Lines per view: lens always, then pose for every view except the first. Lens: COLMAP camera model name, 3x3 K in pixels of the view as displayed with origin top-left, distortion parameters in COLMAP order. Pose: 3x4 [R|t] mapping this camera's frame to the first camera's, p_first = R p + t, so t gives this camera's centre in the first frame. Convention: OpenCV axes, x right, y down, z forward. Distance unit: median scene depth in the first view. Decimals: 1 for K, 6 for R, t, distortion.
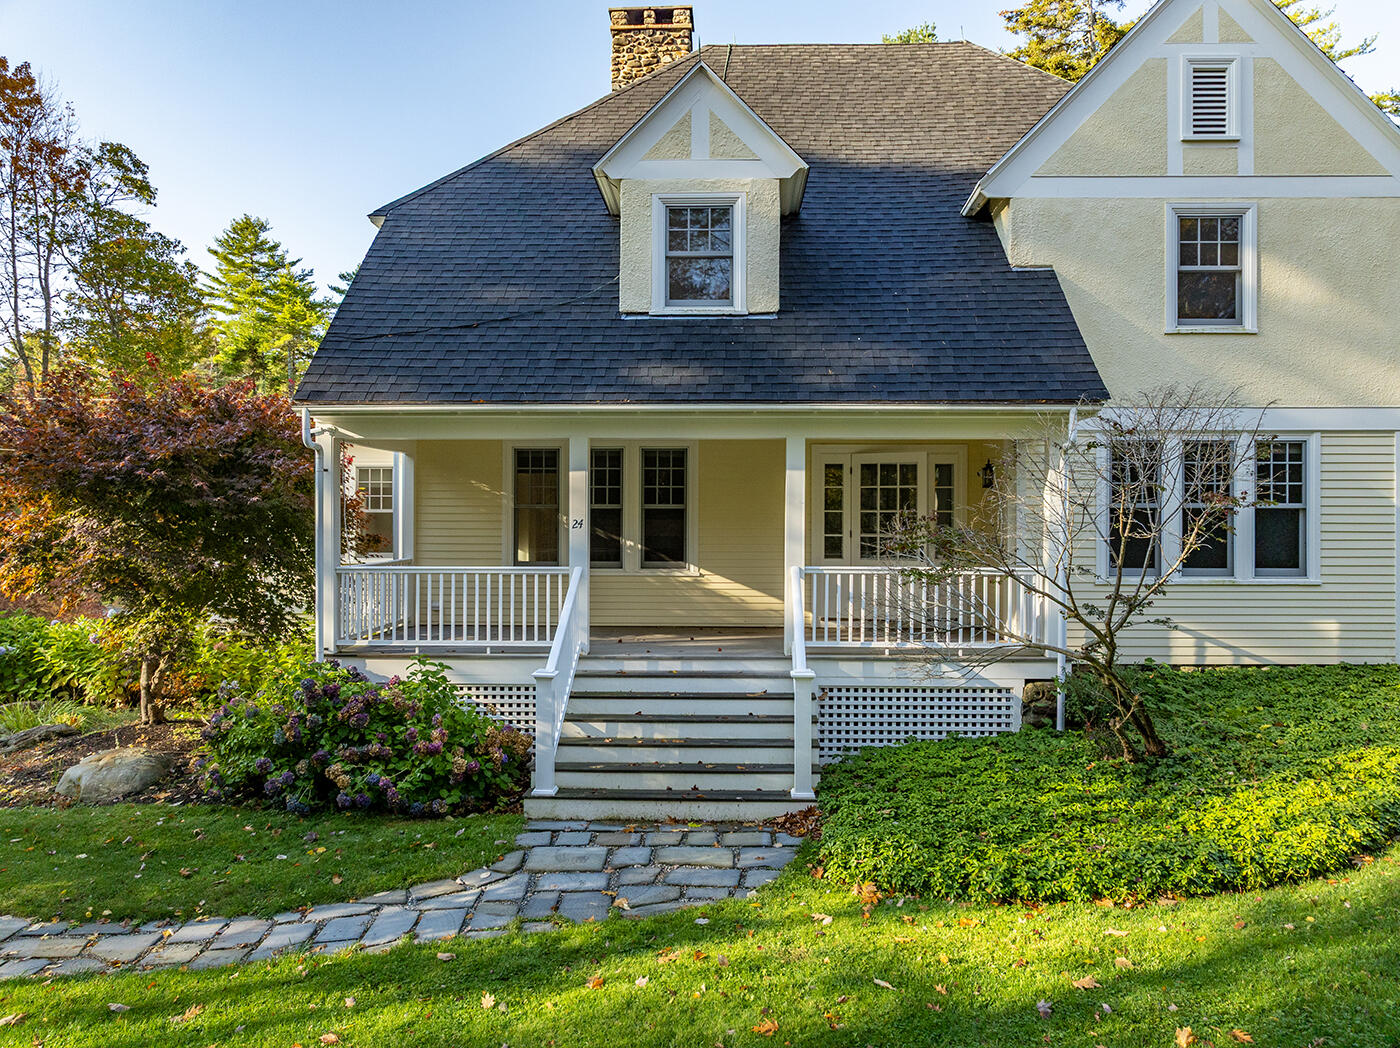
lens RADIAL K [[998.6, 0, 702.7], [0, 998.6, 523.5], [0, 0, 1]] dist [-0.036834, 0.025486]
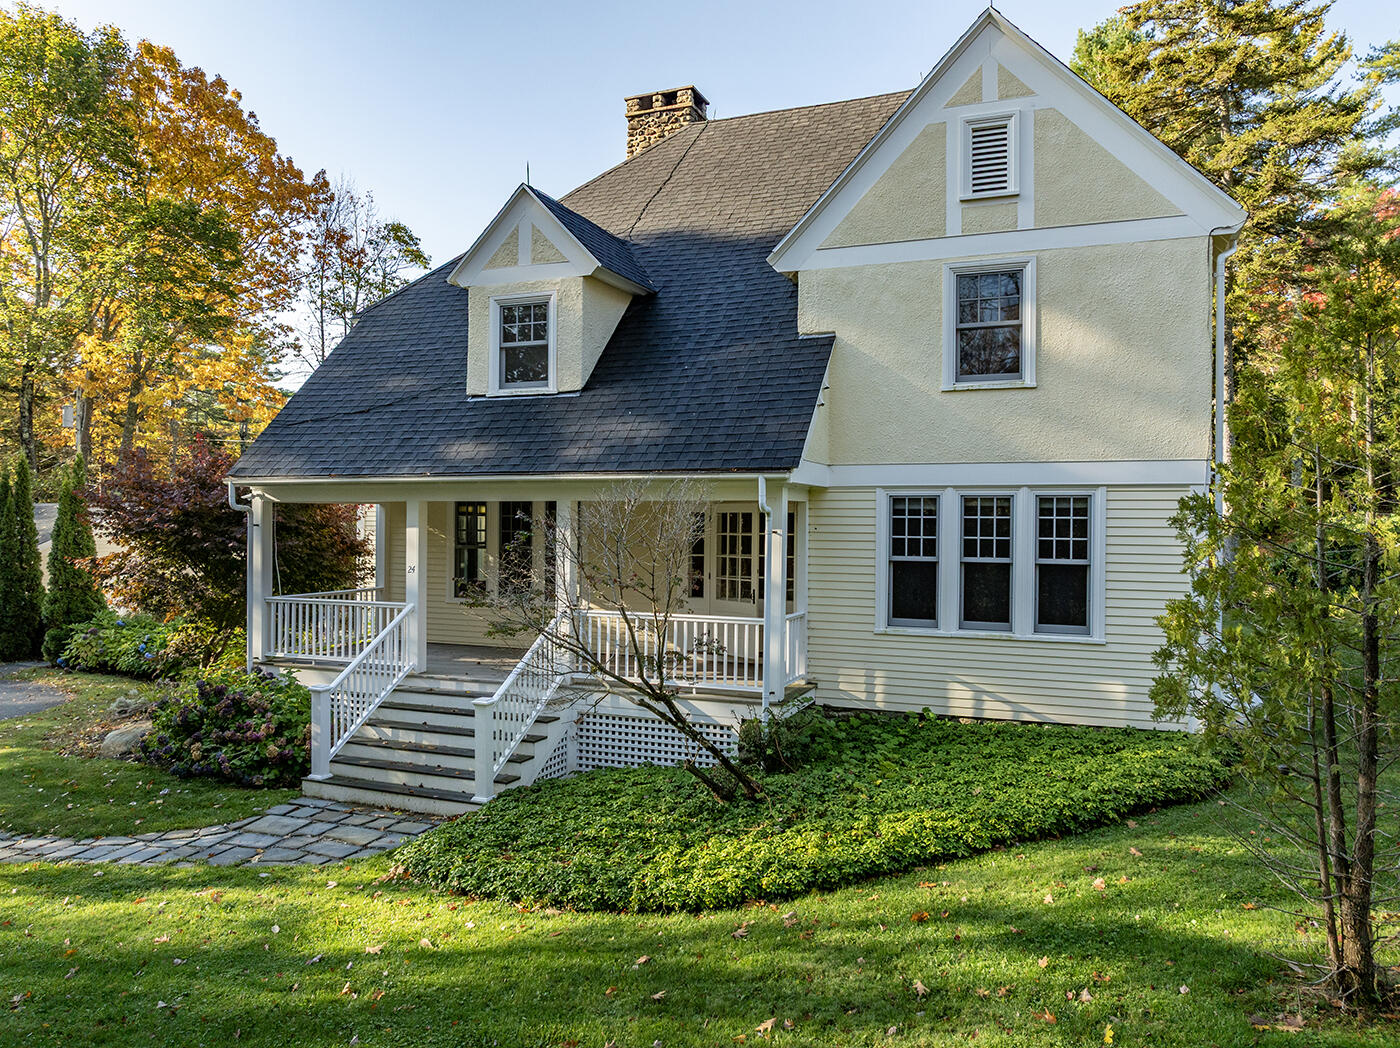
lens RADIAL K [[998.6, 0, 702.7], [0, 998.6, 523.5], [0, 0, 1]] dist [-0.036834, 0.025486]
pose [[0.938687, 0.005472, -0.344726, 0.658904], [-0.006133, 0.999981, -0.000827, -0.059260], [0.344715, 0.002891, 0.938703, -0.055256]]
